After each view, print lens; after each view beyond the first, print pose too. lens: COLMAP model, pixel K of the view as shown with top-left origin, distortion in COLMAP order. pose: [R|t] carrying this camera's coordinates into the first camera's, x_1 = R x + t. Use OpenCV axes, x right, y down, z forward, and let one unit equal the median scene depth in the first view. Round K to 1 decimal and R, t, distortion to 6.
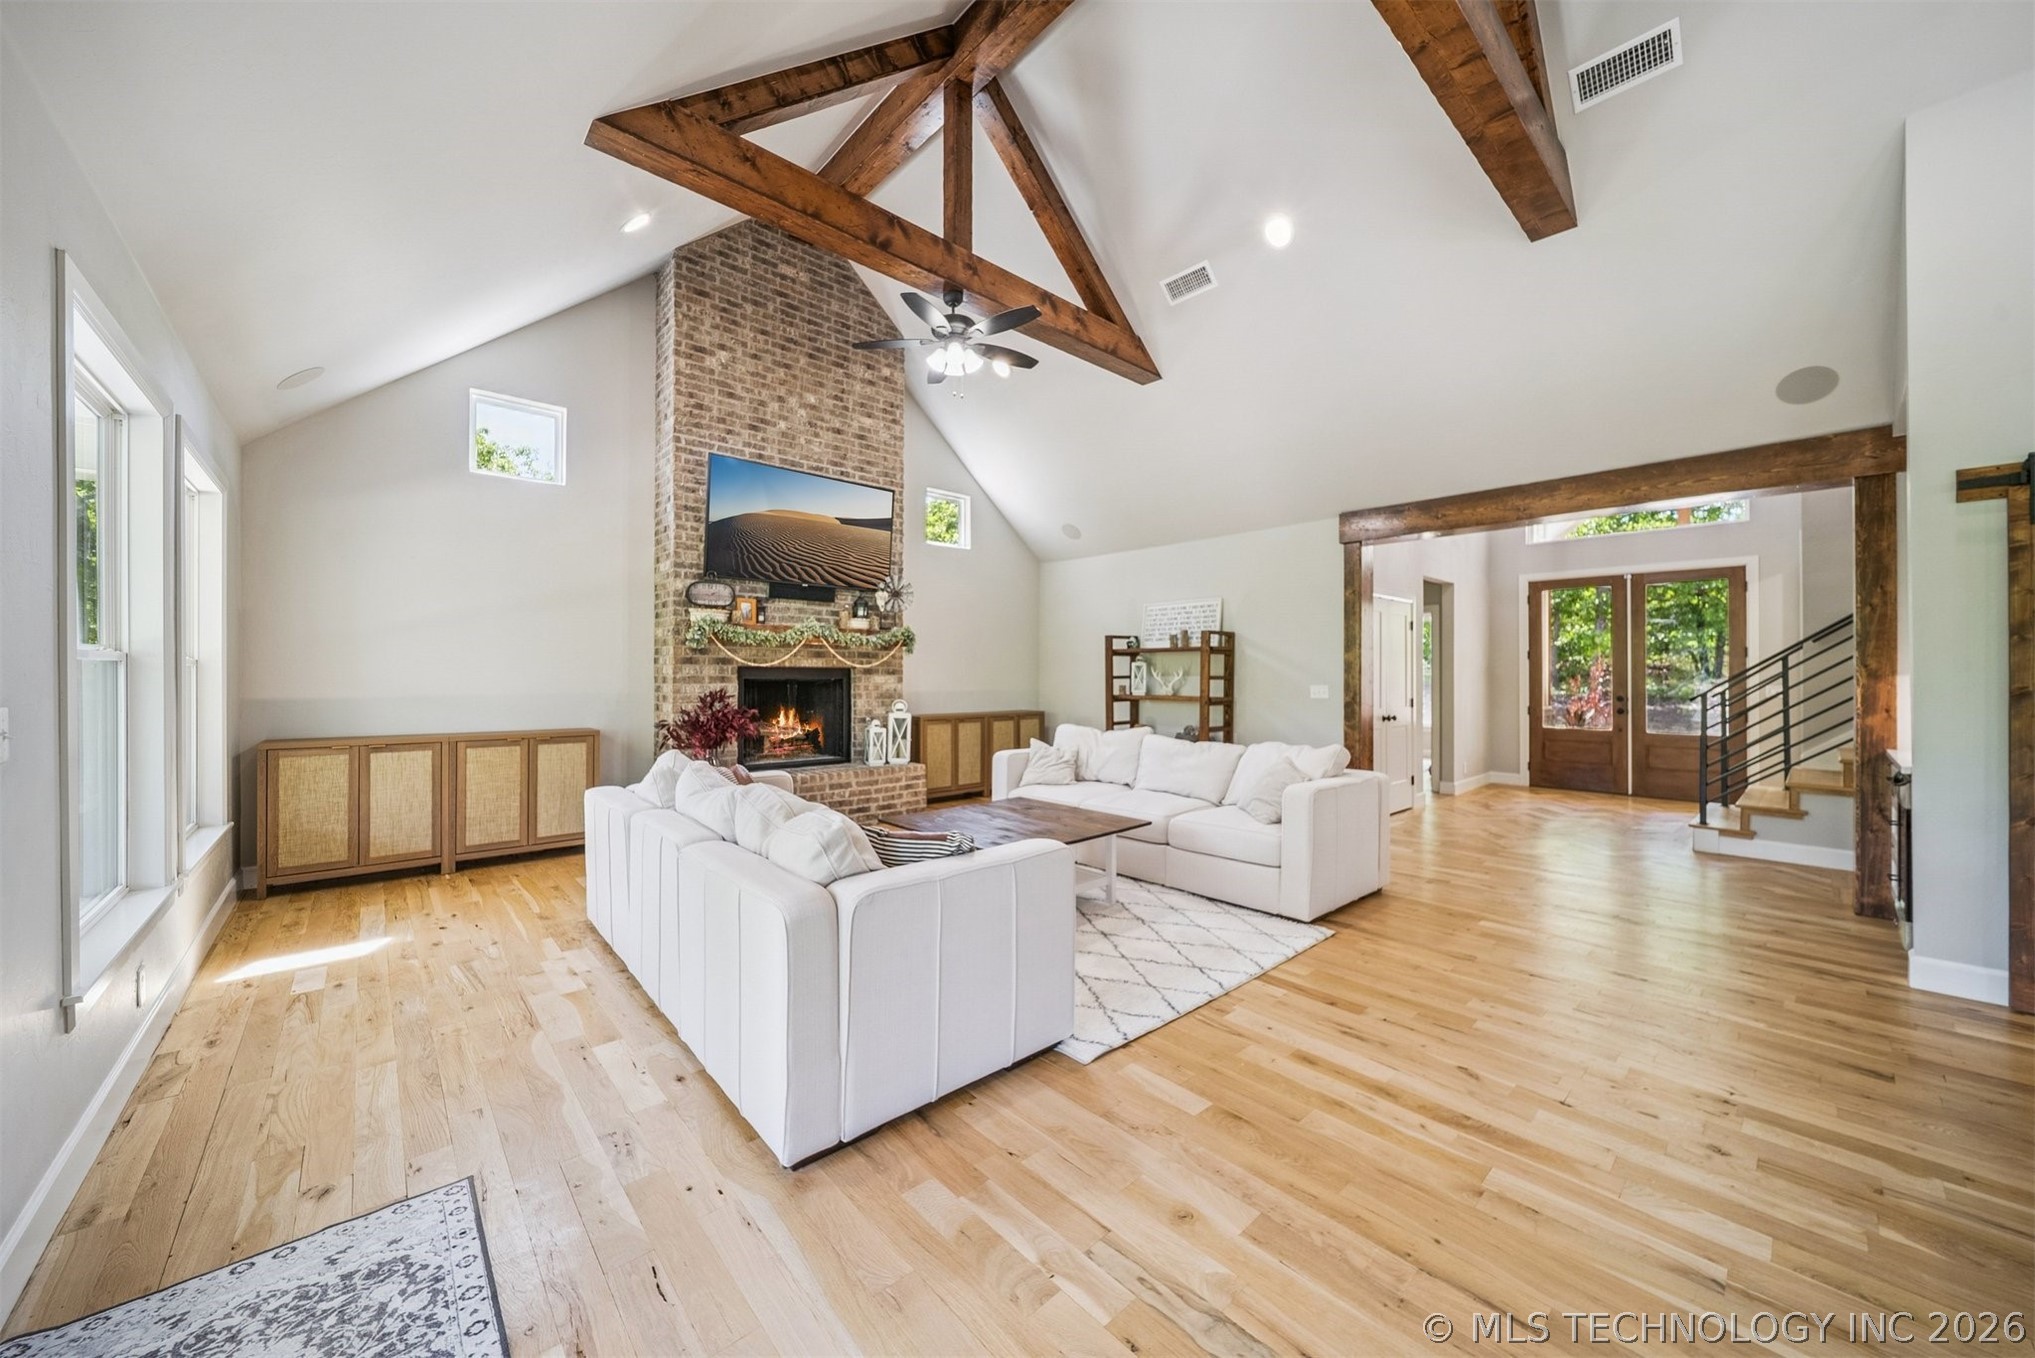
lens RADIAL K [[732.2, 0, 1026.3], [0, 732.2, 670.9], [0, 0, 1]] dist [0.001299, -0.000545]
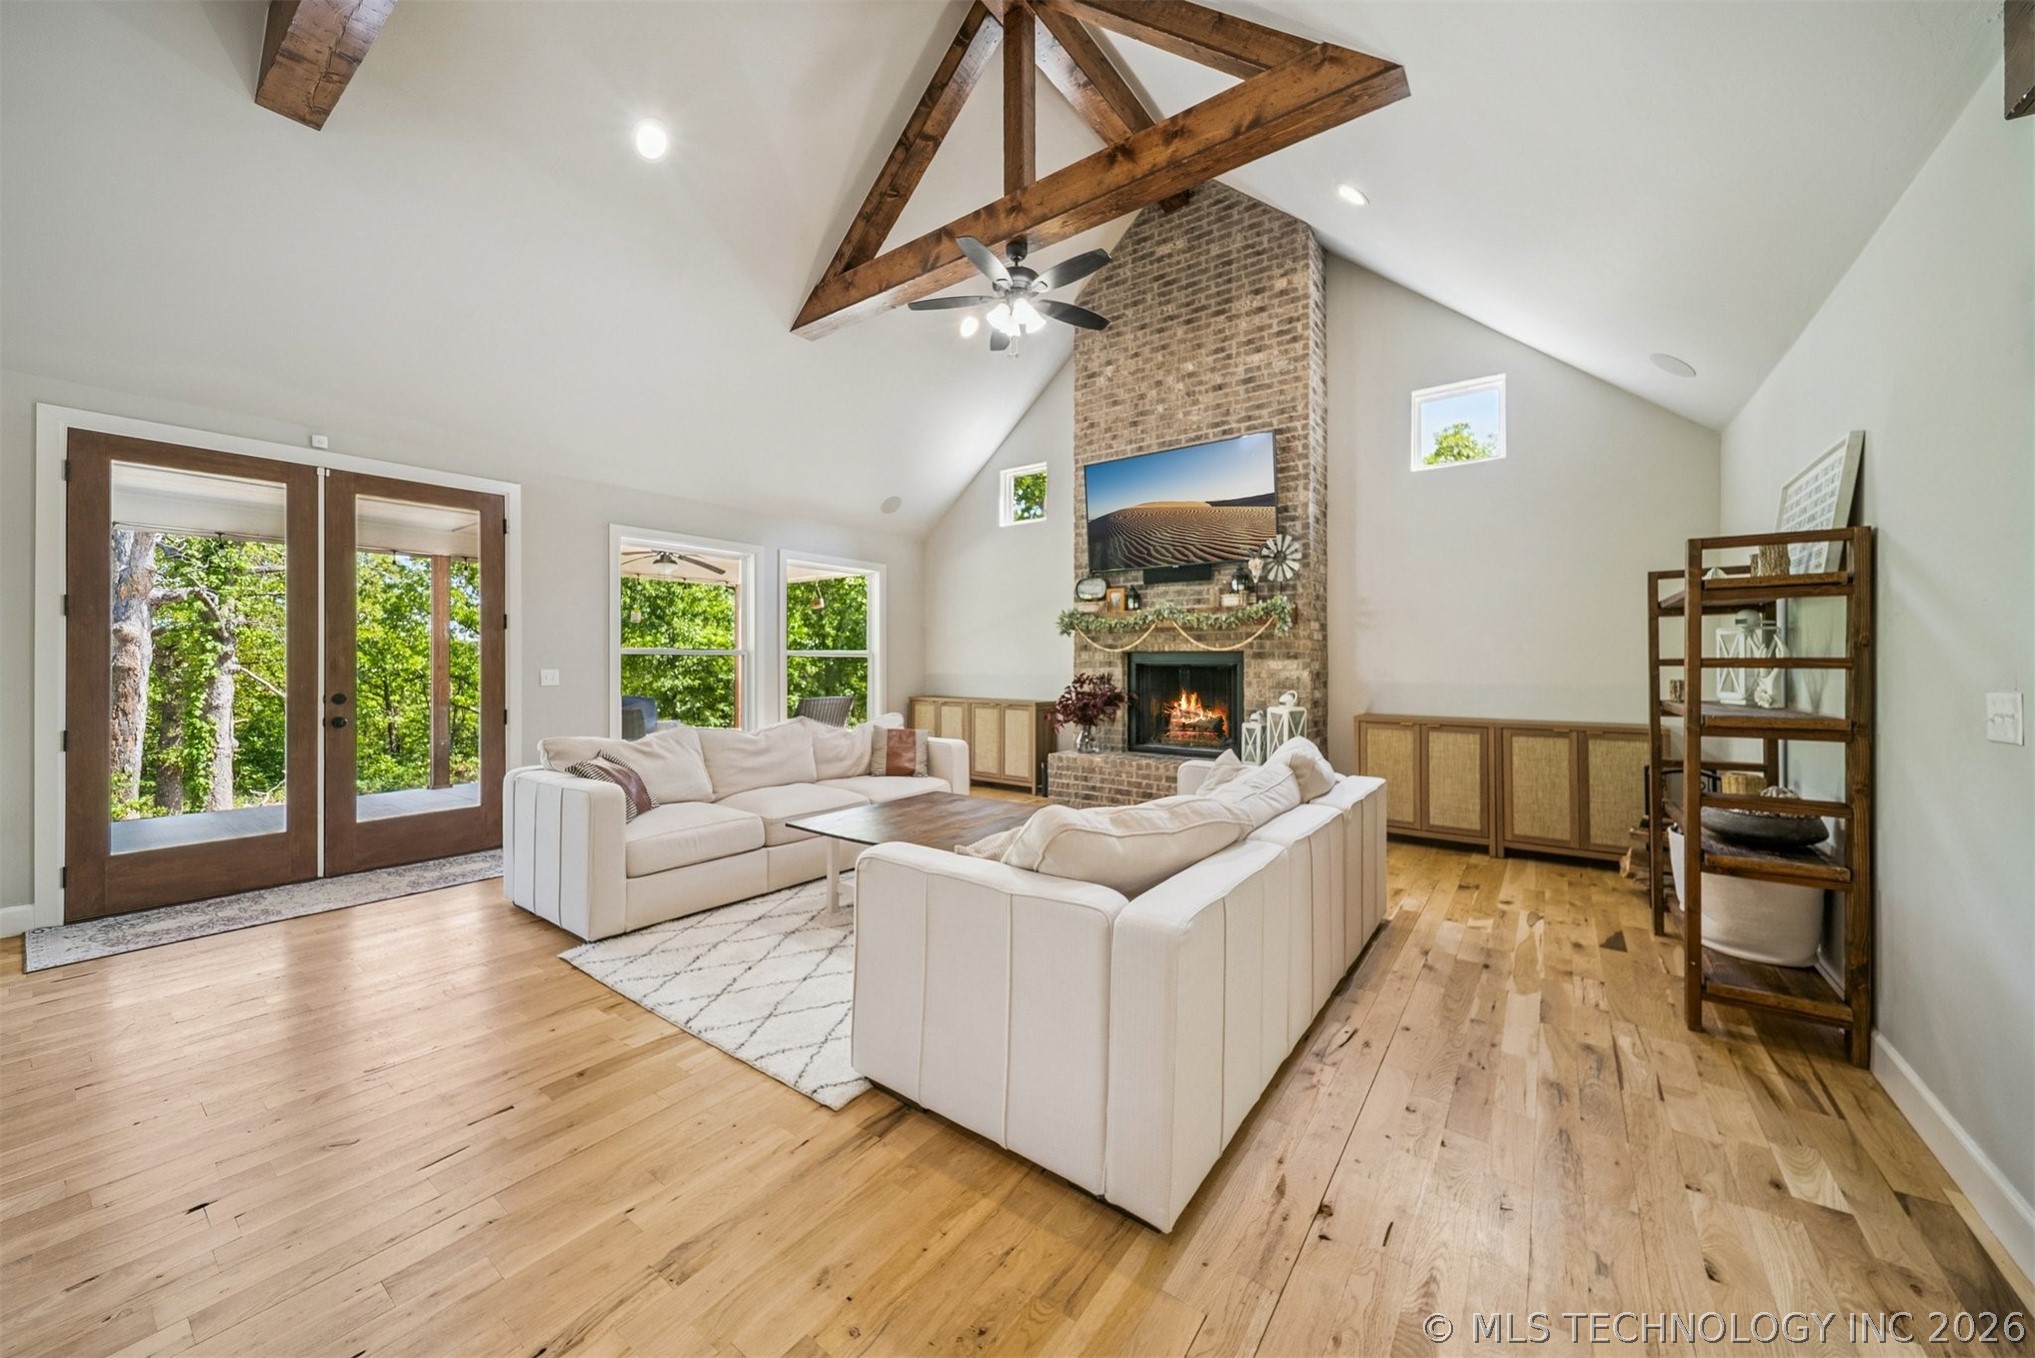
lens RADIAL K [[730.8, 0, 1010.2], [0, 730.8, 655.2], [0, 0, 1]] dist [0.016531, -0.000113]
pose [[0.184562, -0.012181, -0.982745, 0.629850], [0.004634, 0.999923, -0.011523, 0.009855], [0.982810, -0.002427, 0.184604, 0.642369]]
